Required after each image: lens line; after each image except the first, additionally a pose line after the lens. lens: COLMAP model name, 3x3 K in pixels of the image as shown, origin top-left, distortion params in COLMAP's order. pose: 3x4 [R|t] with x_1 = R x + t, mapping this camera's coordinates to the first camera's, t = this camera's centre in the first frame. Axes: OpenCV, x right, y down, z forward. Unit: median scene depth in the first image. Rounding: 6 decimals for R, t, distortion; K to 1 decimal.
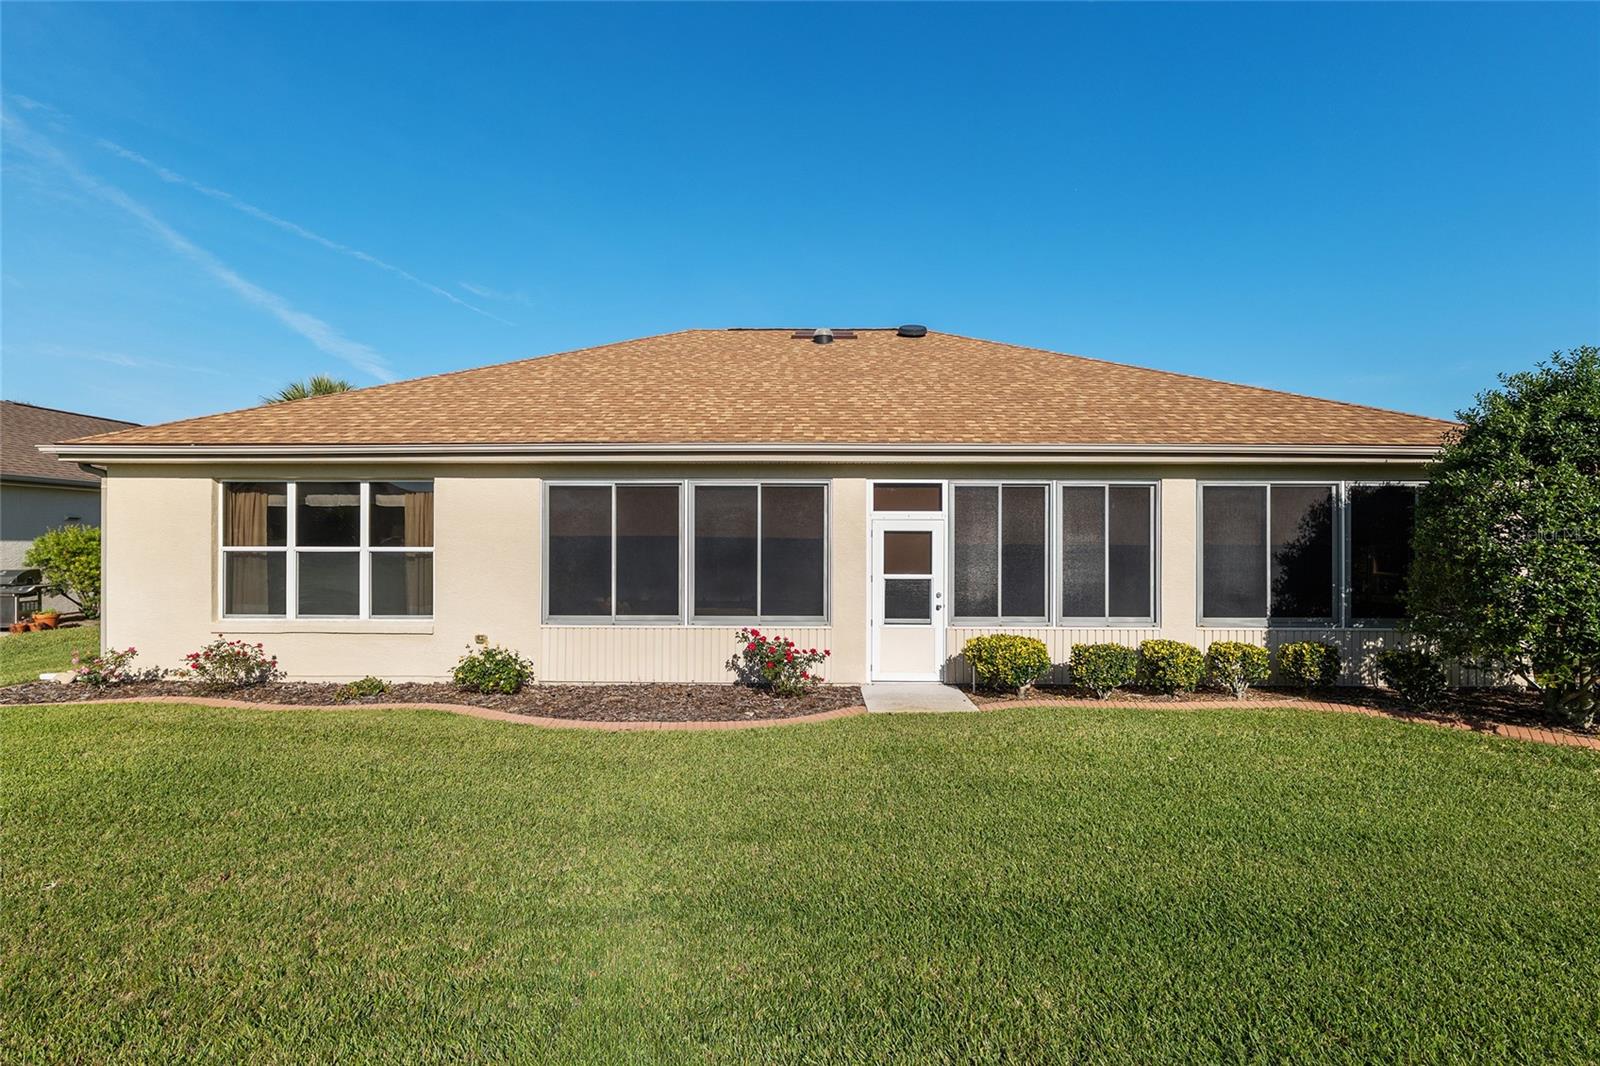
lens RADIAL K [[786.4, 0, 800.4], [0, 786.4, 538.2], [0, 0, 1]] dist [0.001166, 0.000749]
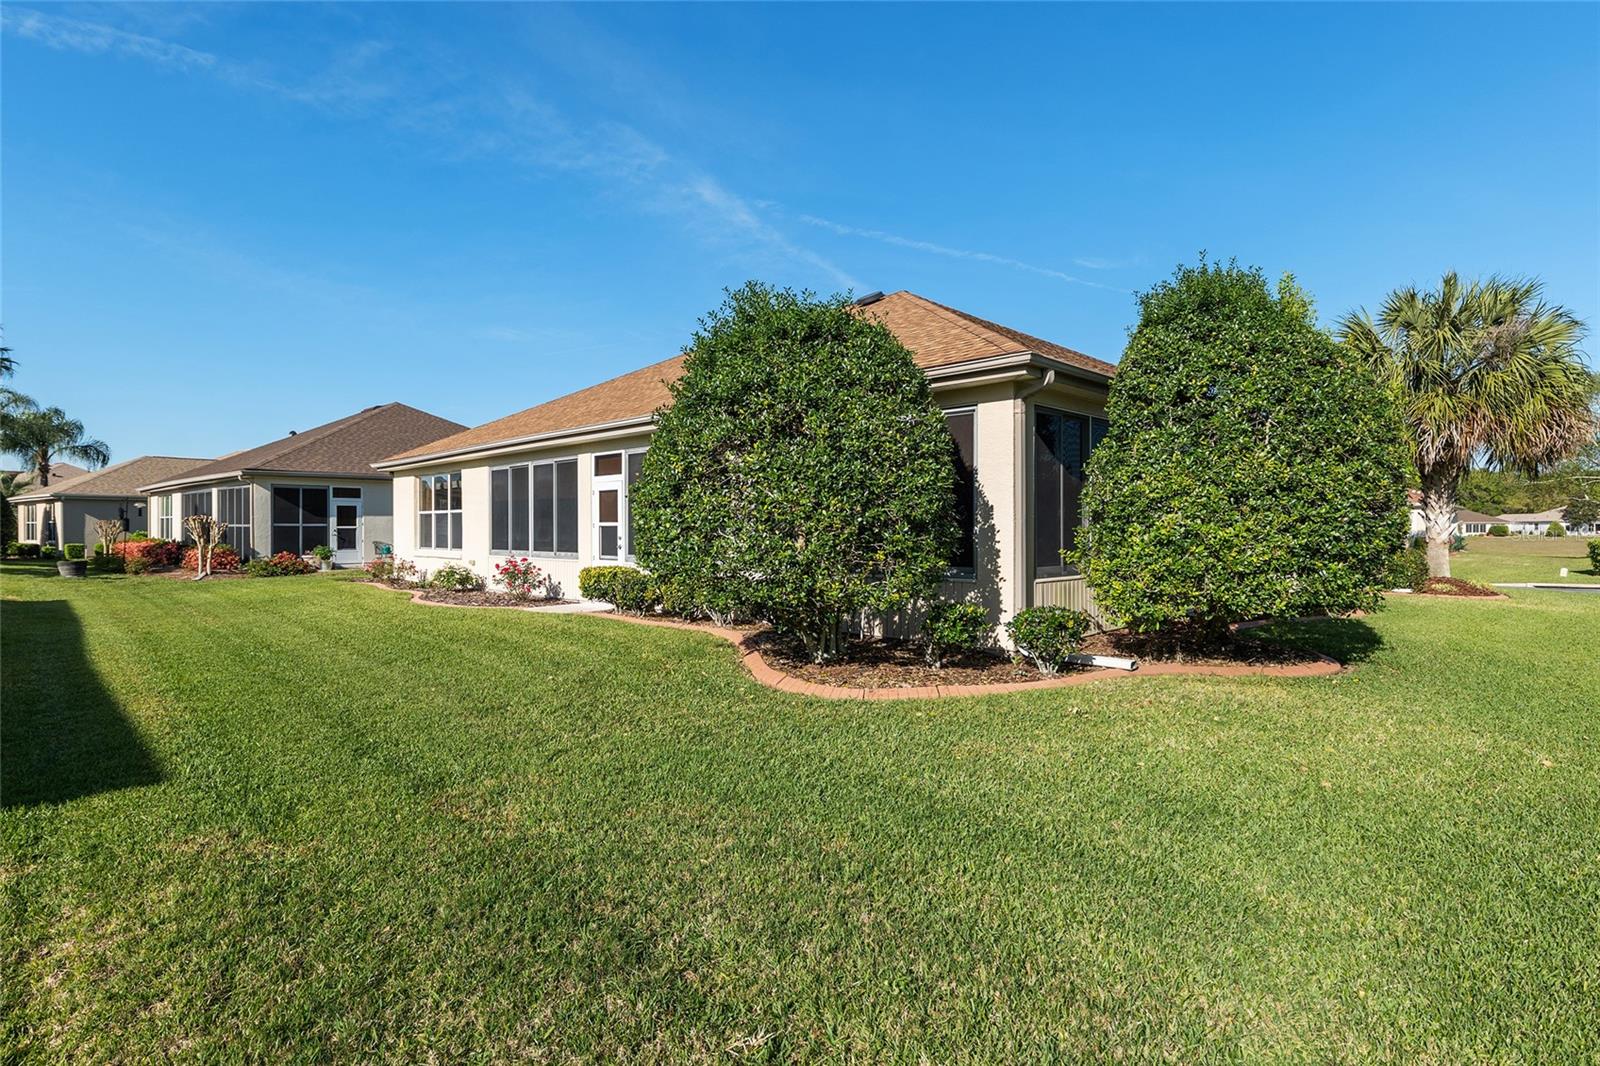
lens RADIAL K [[821.1, 0, 801.3], [0, 821.1, 533.4], [0, 0, 1]] dist [-0.004559, 0.000365]
pose [[0.715510, 0.001380, -0.698602, 1.345870], [0.012873, 0.999802, 0.015160, 0.047759], [0.698484, -0.019841, 0.715350, 0.224331]]
